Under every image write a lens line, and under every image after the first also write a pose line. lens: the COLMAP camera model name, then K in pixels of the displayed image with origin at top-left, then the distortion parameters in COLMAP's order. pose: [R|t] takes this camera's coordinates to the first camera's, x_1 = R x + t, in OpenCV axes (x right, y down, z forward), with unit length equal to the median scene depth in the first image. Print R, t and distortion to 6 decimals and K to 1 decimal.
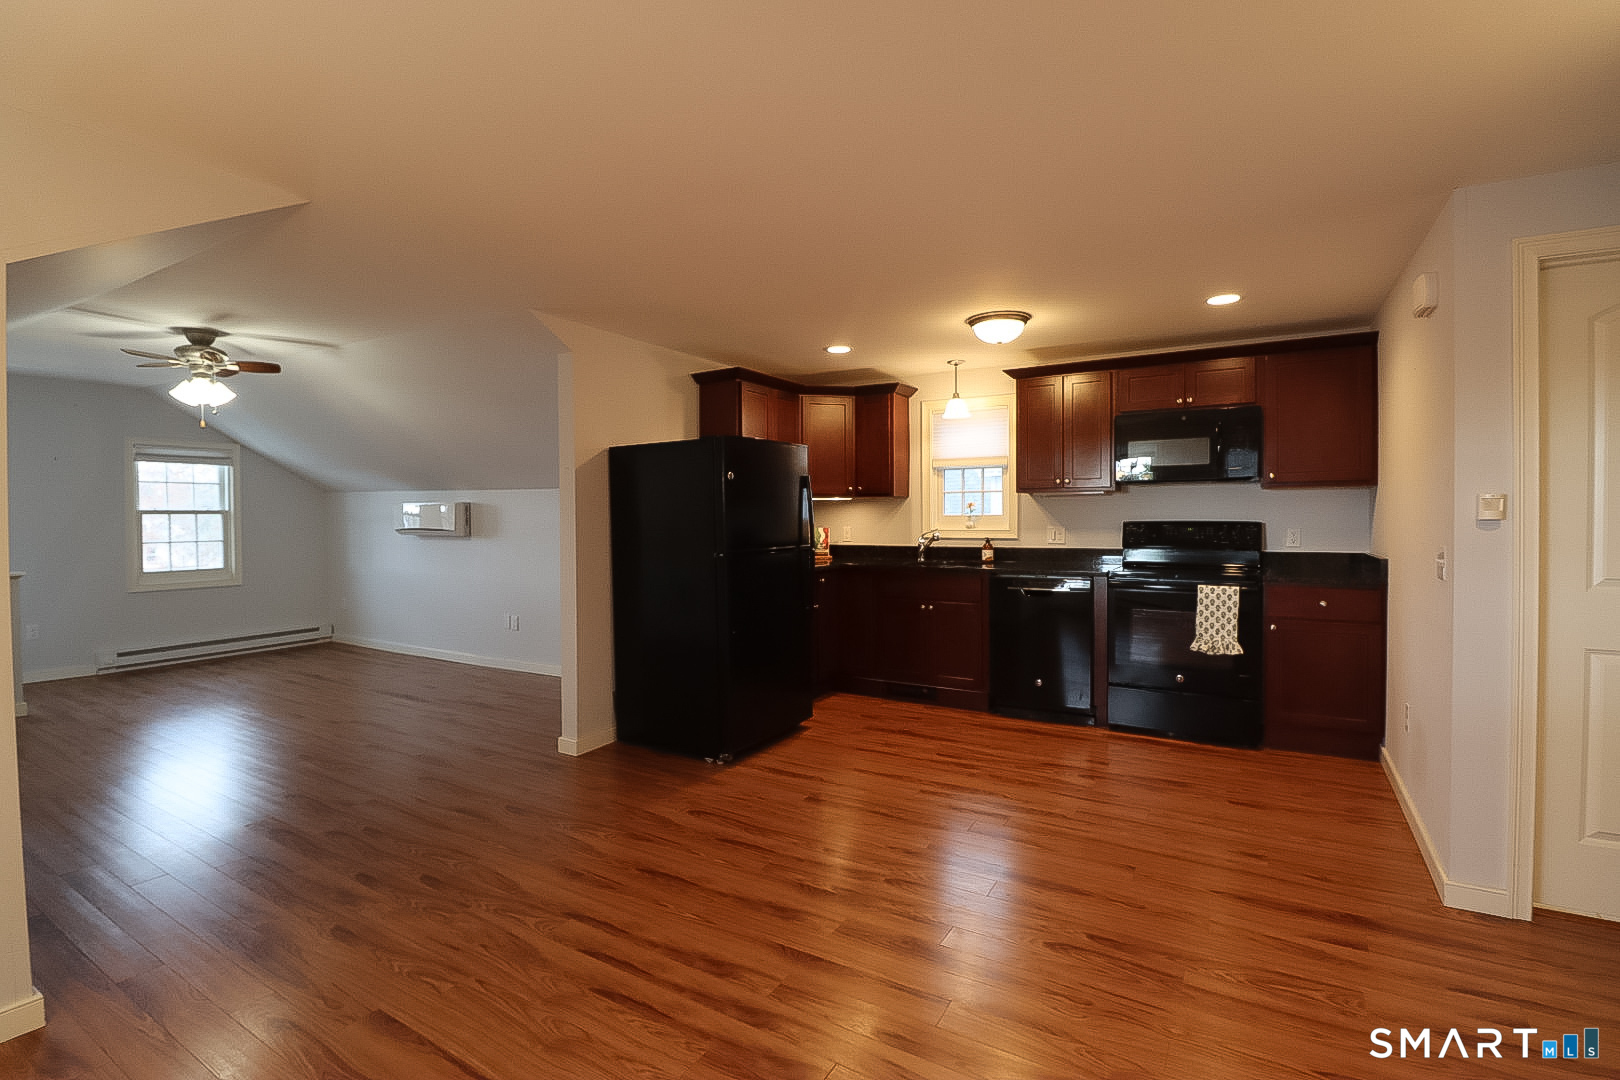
lens RADIAL K [[748.2, 0, 797.8], [0, 748.2, 532.3], [0, 0, 1]] dist [-0.008992, -0.006932]
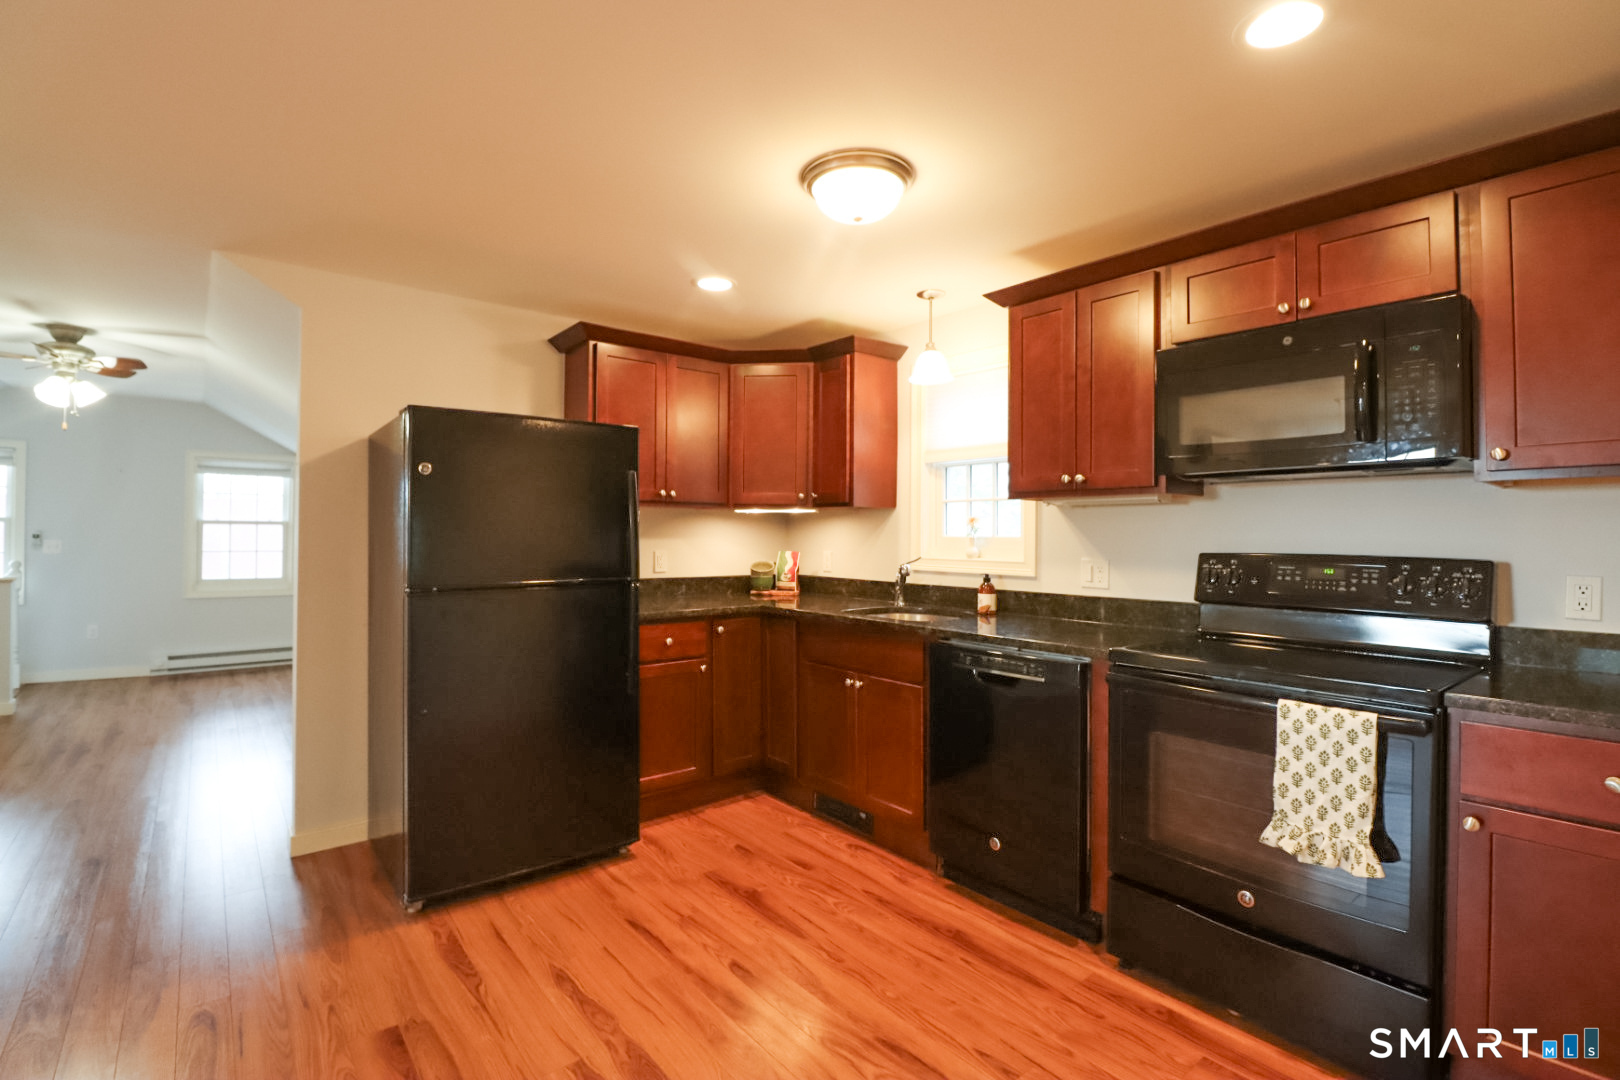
lens RADIAL K [[748.2, 0, 806.5], [0, 748.2, 525.3], [0, 0, 1]] dist [-0.008992, -0.006932]
pose [[0.939269, 0.009942, -0.343037, 0.378148], [-0.021857, 0.999284, -0.030885, -0.011808], [0.342484, 0.036507, 0.938814, 0.431514]]
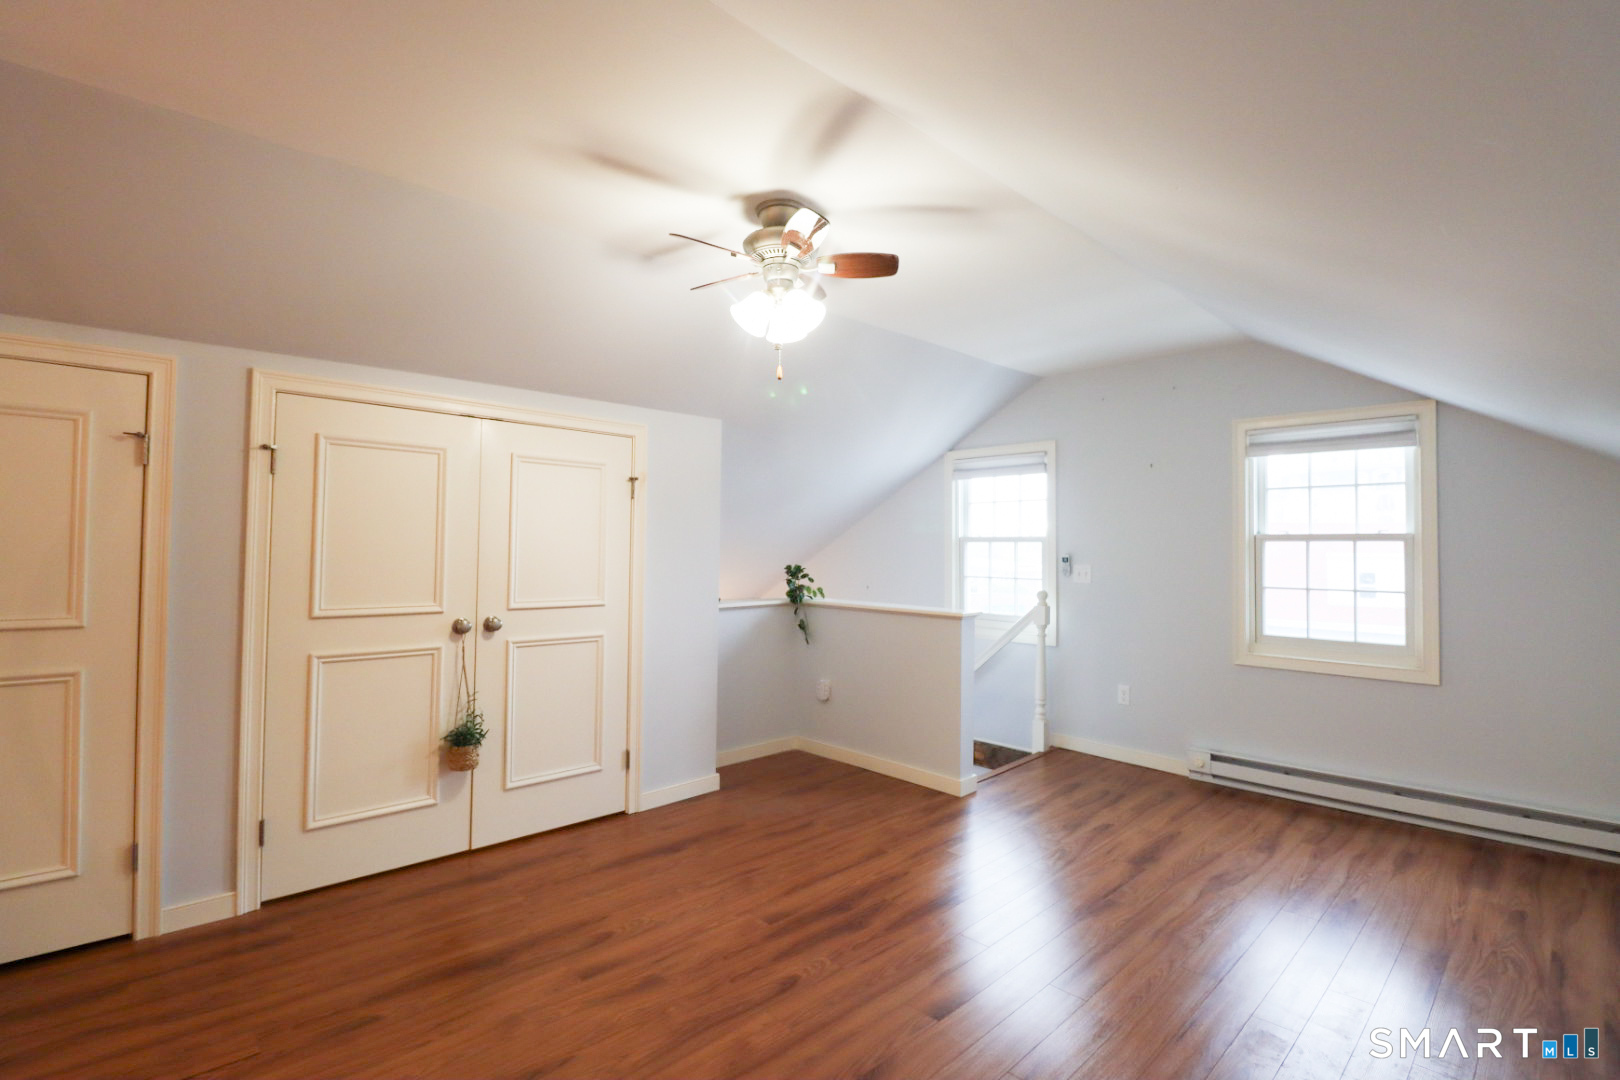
lens RADIAL K [[748.2, 0, 793.0], [0, 748.2, 525.3], [0, 0, 1]] dist [-0.008992, -0.006932]
pose [[-0.270736, -0.023476, -0.962367, -0.249287], [-0.027934, 0.999473, -0.016523, -0.022653], [0.962248, 0.022409, -0.271249, 1.100101]]
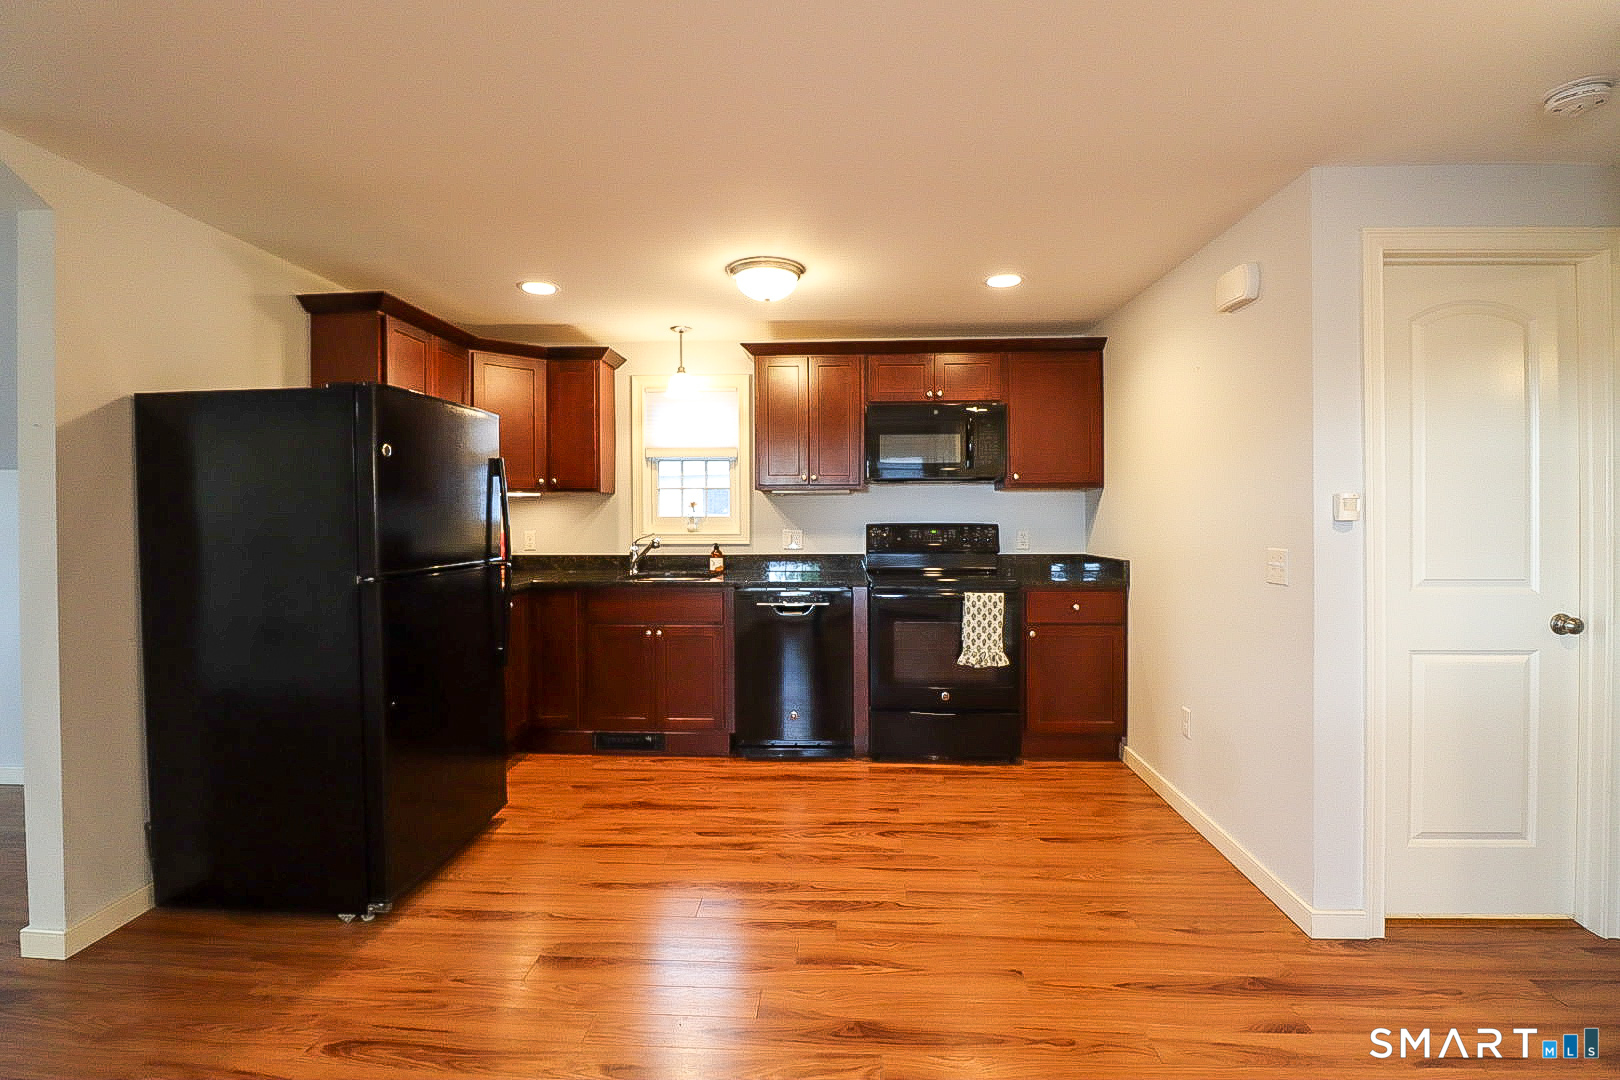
lens RADIAL K [[748.2, 0, 799.6], [0, 748.2, 526.1], [0, 0, 1]] dist [-0.008992, -0.006932]
pose [[0.881983, -0.002862, 0.471273, -0.067457], [0.008545, 0.999914, -0.009920, -0.003545], [-0.471205, 0.012777, 0.881931, 0.253417]]
